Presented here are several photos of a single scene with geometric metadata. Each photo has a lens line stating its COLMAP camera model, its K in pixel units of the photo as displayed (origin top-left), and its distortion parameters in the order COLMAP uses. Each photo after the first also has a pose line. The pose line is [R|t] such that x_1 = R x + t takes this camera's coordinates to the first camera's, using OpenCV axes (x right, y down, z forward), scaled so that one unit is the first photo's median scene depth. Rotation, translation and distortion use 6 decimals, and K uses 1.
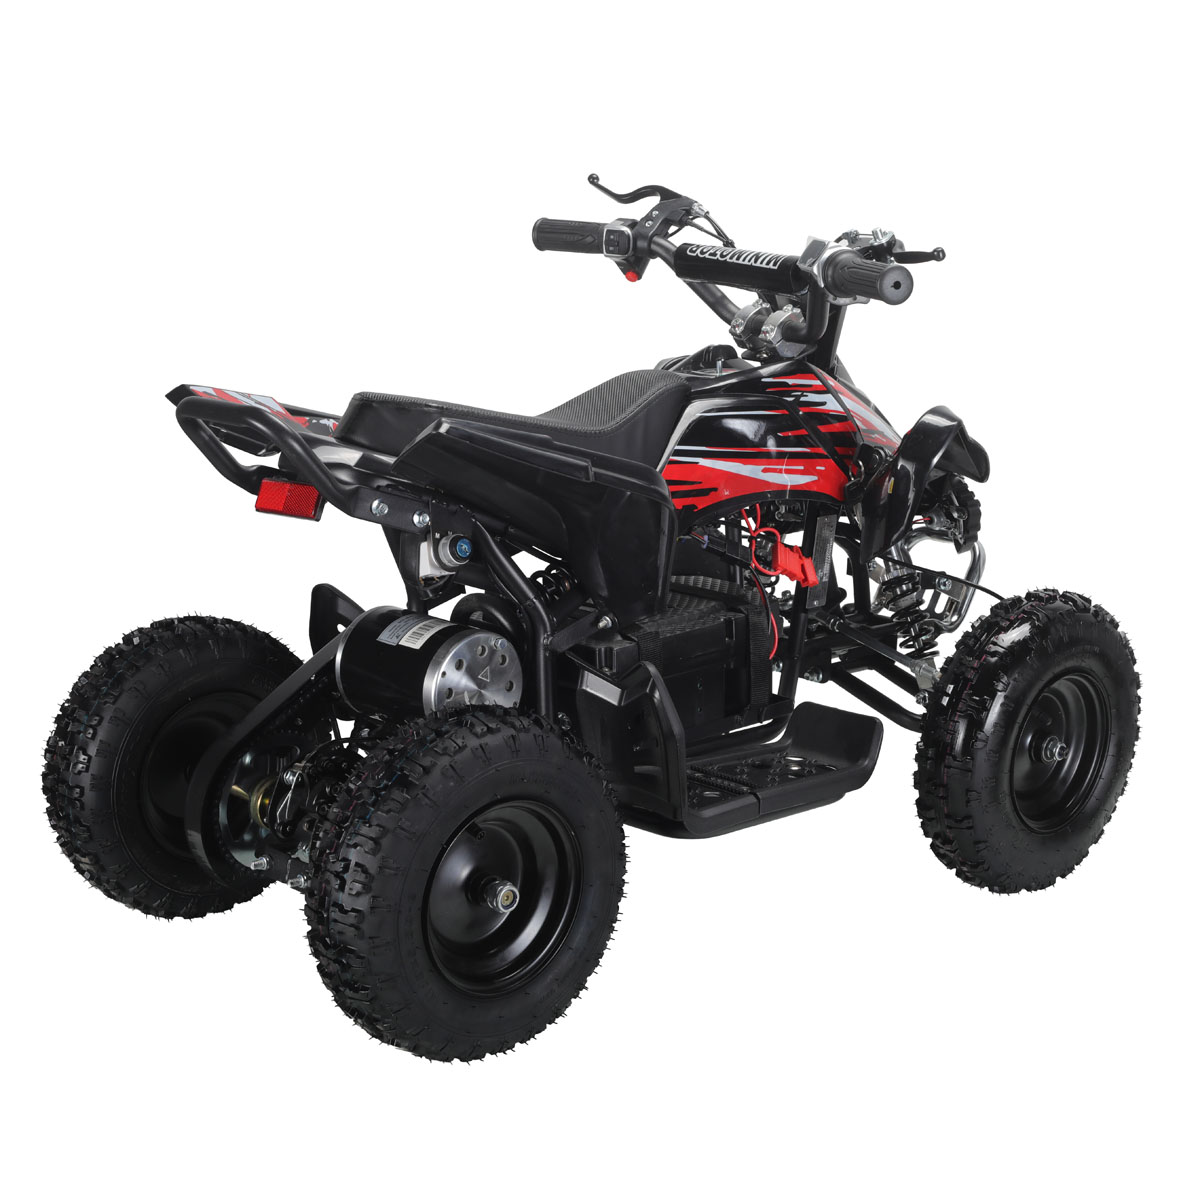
lens RADIAL K [[2381.6, 0, 600.0], [0, 2381.6, 600.0], [0, 0, 1]] dist [-0.227648, -0.022985]
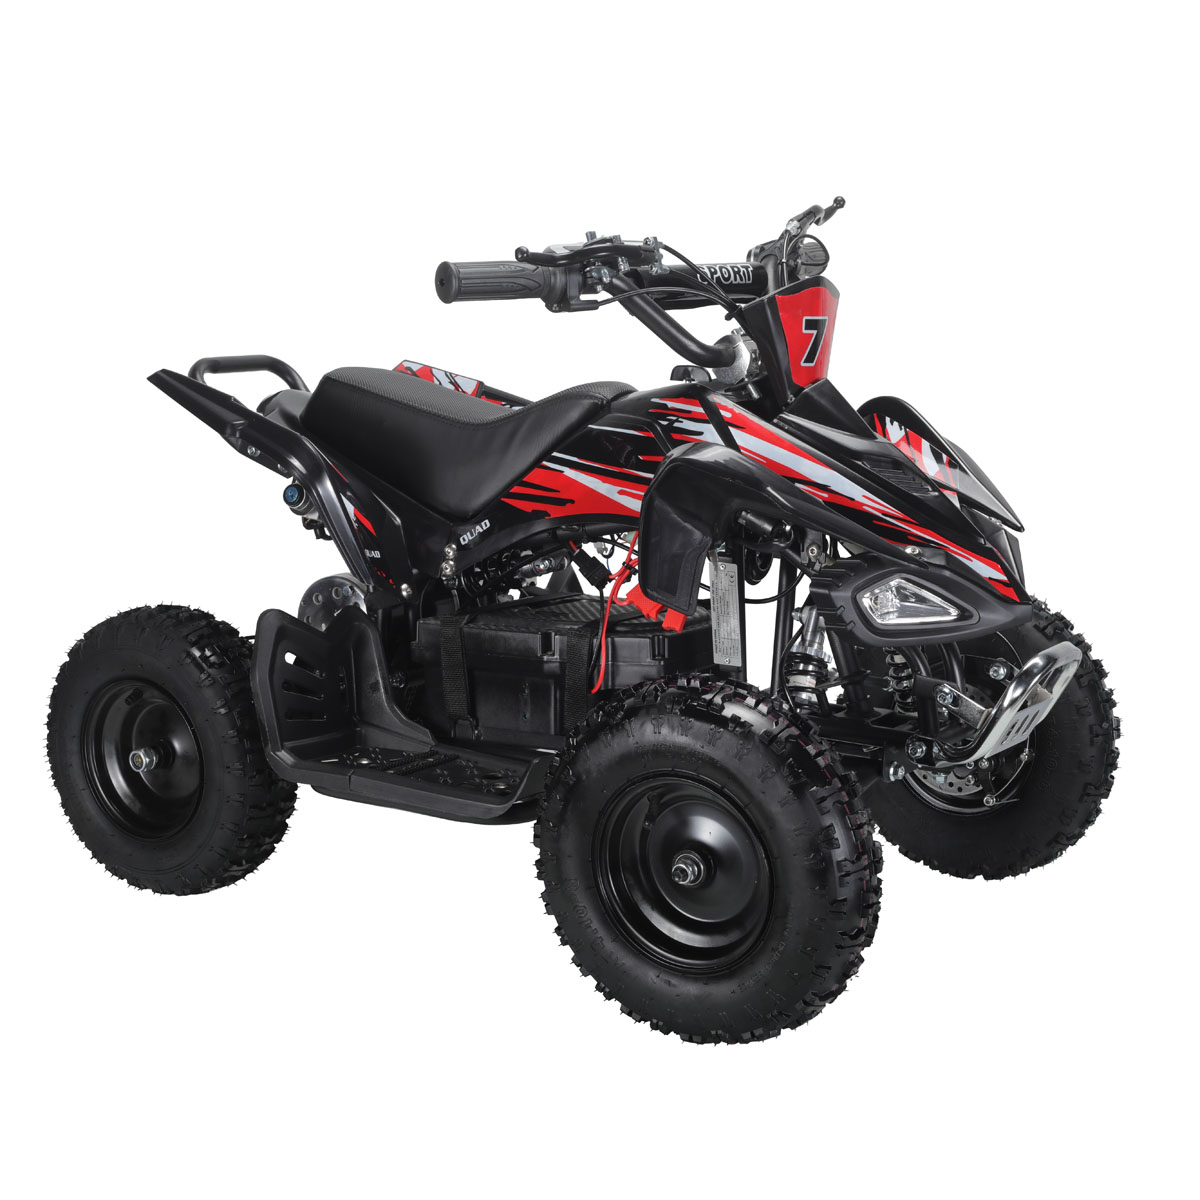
lens RADIAL K [[2268.4, 0, 600.0], [0, 2268.4, 600.0], [0, 0, 1]] dist [-0.166213, -0.026964]
pose [[0.237167, 0.139854, -0.961349, 0.953271], [-0.214824, 0.972635, 0.088498, -0.092044], [0.947419, 0.185532, 0.260721, 0.773857]]
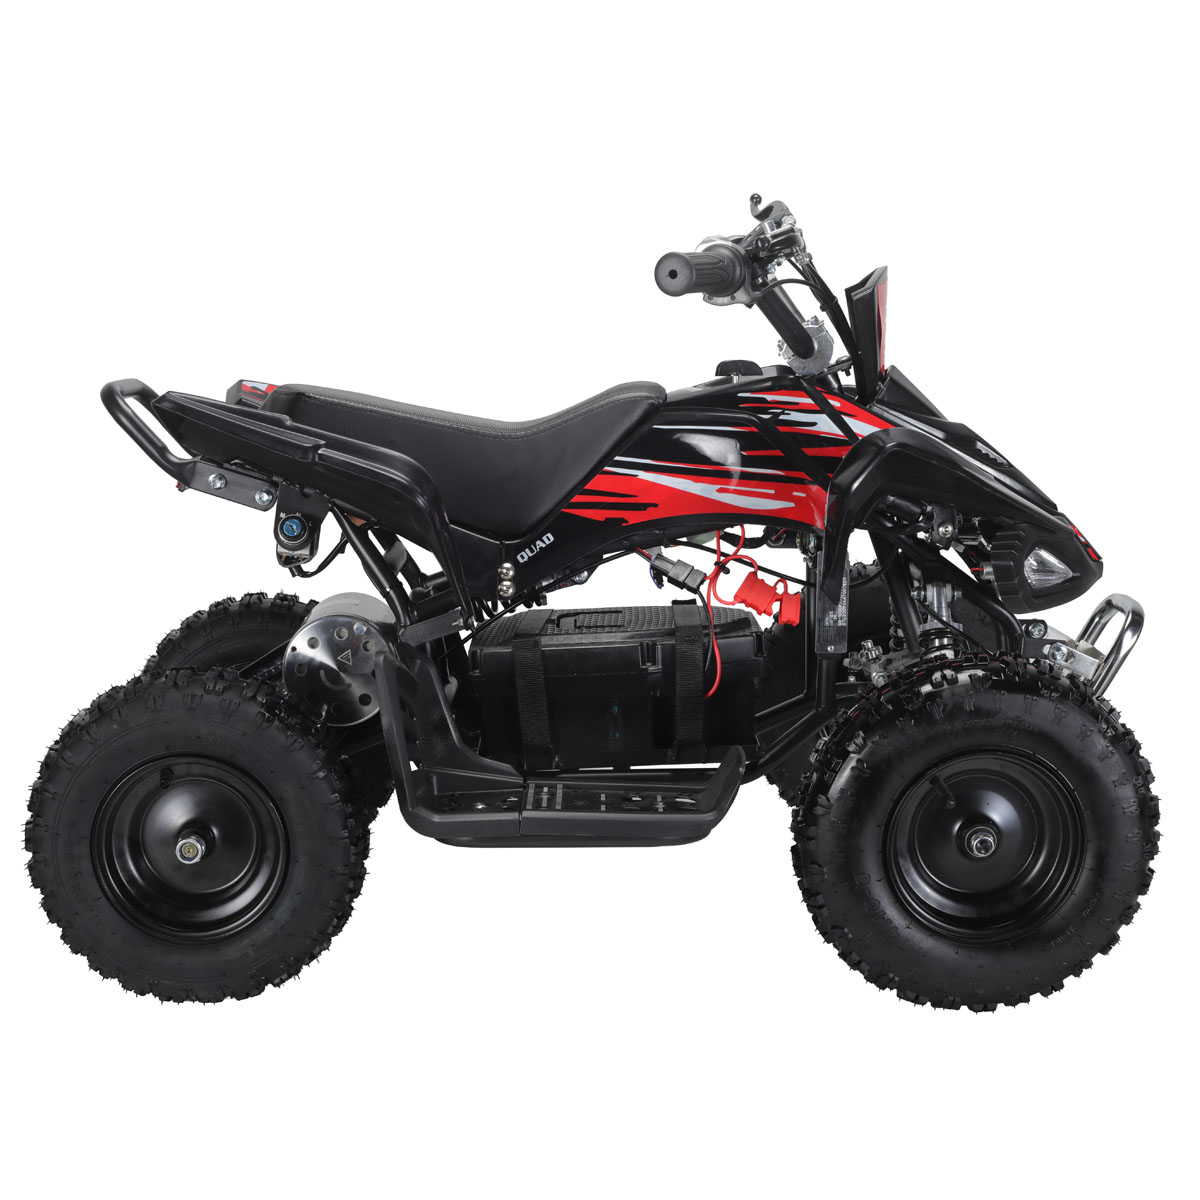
lens RADIAL K [[2268.4, 0, 600.0], [0, 2268.4, 600.0], [0, 0, 1]] dist [-0.166213, -0.026964]
pose [[0.720938, 0.079948, -0.688373, 0.655968], [-0.123518, 0.992242, -0.014122, 0.006364], [0.681903, 0.095208, 0.725220, 0.333899]]
